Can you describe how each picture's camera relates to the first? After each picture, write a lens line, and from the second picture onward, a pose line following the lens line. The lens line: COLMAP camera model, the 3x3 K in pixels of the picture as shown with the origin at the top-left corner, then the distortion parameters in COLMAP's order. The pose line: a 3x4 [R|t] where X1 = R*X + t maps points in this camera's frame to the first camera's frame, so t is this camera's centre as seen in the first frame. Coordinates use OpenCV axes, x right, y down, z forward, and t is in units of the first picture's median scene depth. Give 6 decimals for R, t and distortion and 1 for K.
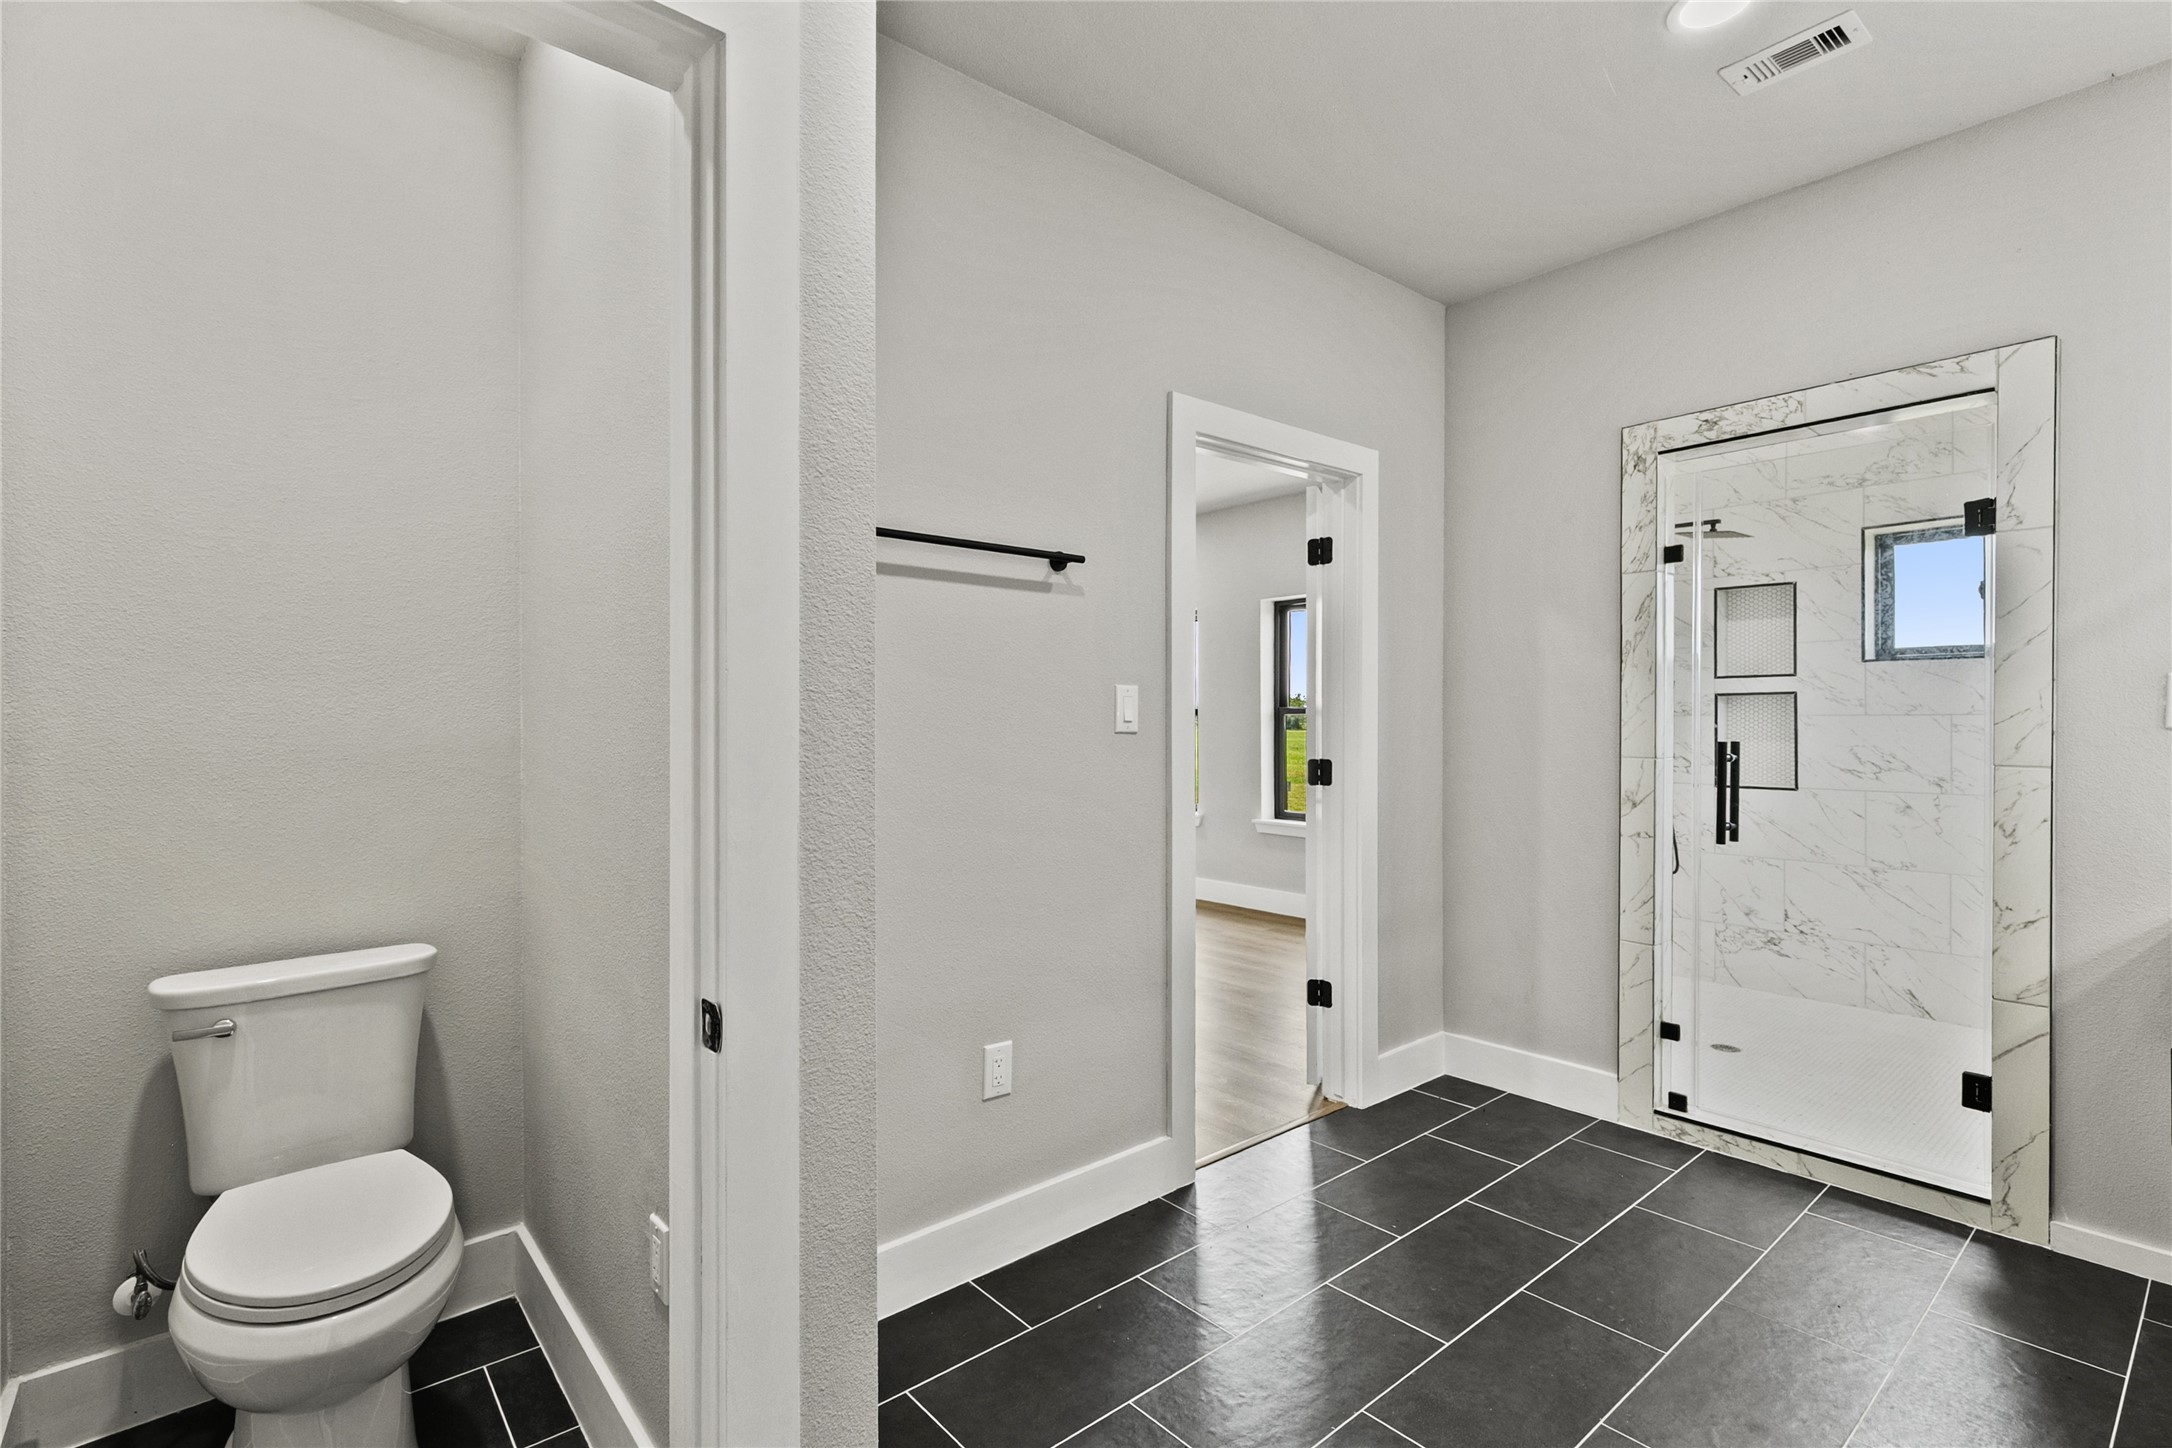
lens RADIAL K [[1000.0, 0, 1108.5], [0, 1000.0, 713.2], [0, 0, 1]] dist [-0.000898, -0.000121]
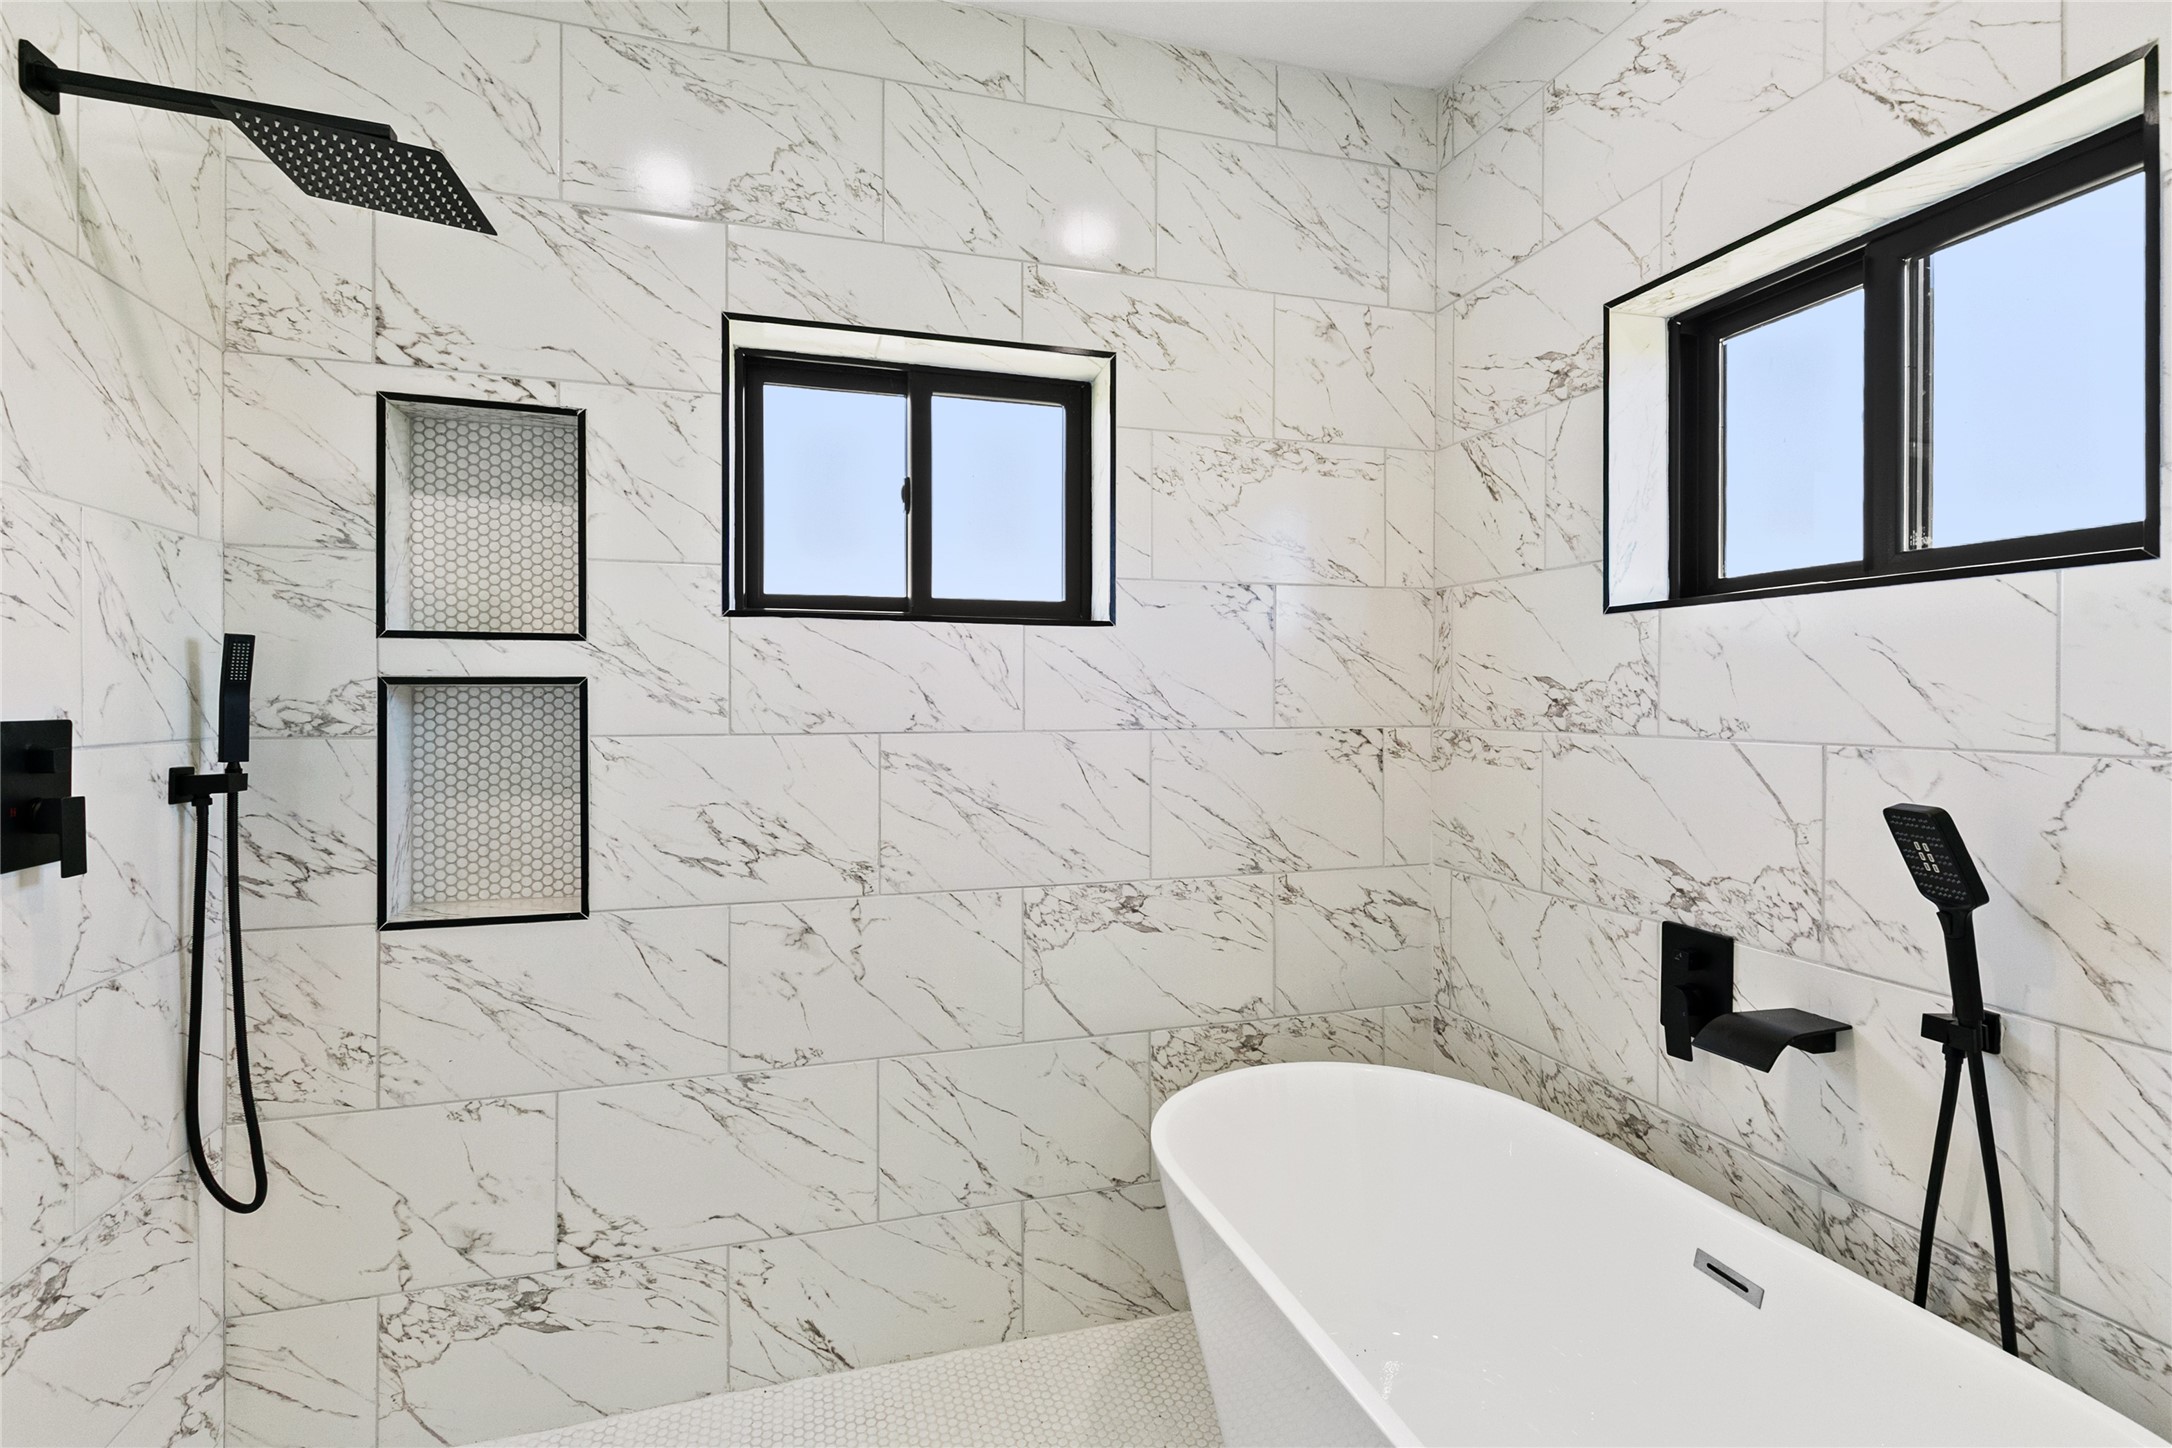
lens RADIAL K [[1010.2, 0, 1082.5], [0, 1010.2, 708.9], [0, 0, 1]] dist [0.004596, -0.000332]
pose [[0.418790, -0.003843, 0.908075, 0.405426], [-0.004498, 0.999970, 0.006306, -0.012872], [-0.908072, -0.006725, 0.418760, 0.655092]]
